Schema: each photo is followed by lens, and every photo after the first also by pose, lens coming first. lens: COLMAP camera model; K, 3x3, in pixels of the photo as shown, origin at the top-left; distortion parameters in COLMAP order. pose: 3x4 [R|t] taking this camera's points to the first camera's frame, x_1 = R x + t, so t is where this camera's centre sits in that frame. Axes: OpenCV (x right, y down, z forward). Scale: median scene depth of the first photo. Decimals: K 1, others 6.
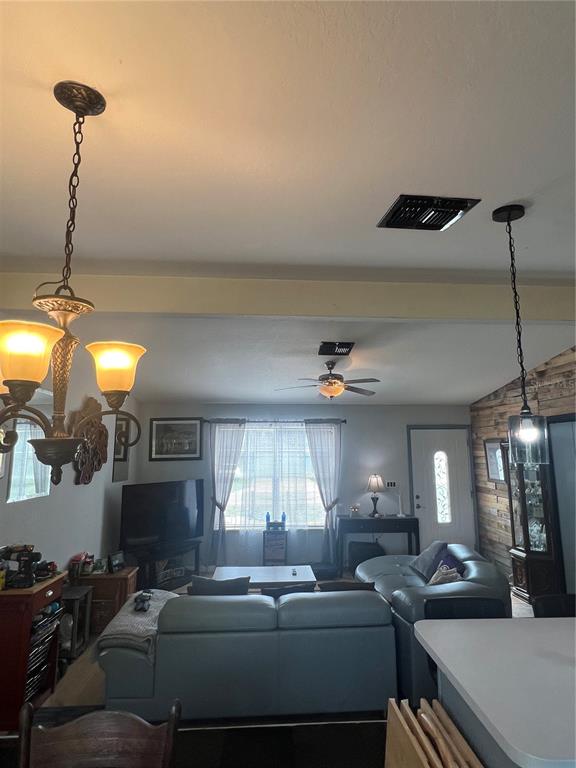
lens RADIAL K [[430.5, 0, 288.0], [0, 430.5, 384.0], [0, 0, 1]] dist [-0.001585, -0.000899]
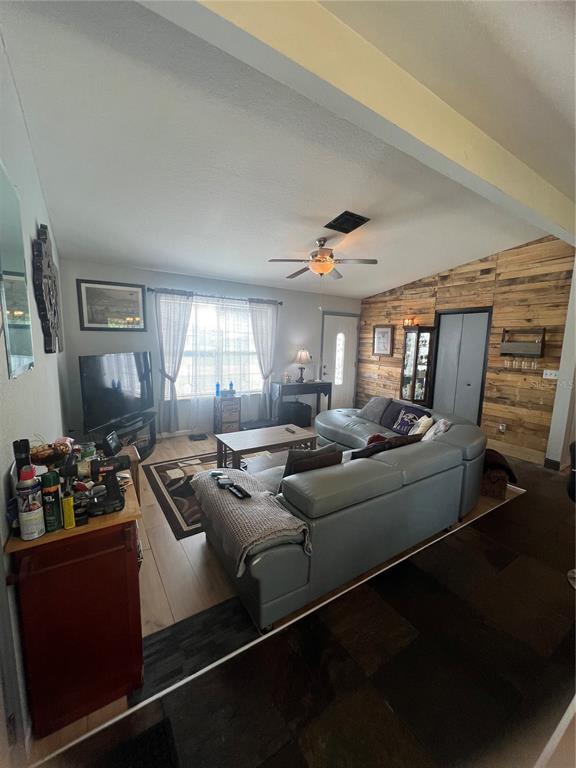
lens RADIAL K [[309.2, 0, 288.0], [0, 309.2, 384.0], [0, 0, 1]] dist [-0.001540, -0.000069]
pose [[0.870237, -0.039734, 0.491028, -0.273164], [-0.108132, 0.957027, 0.269083, 0.071316], [-0.480619, -0.287262, 0.828544, 0.258052]]
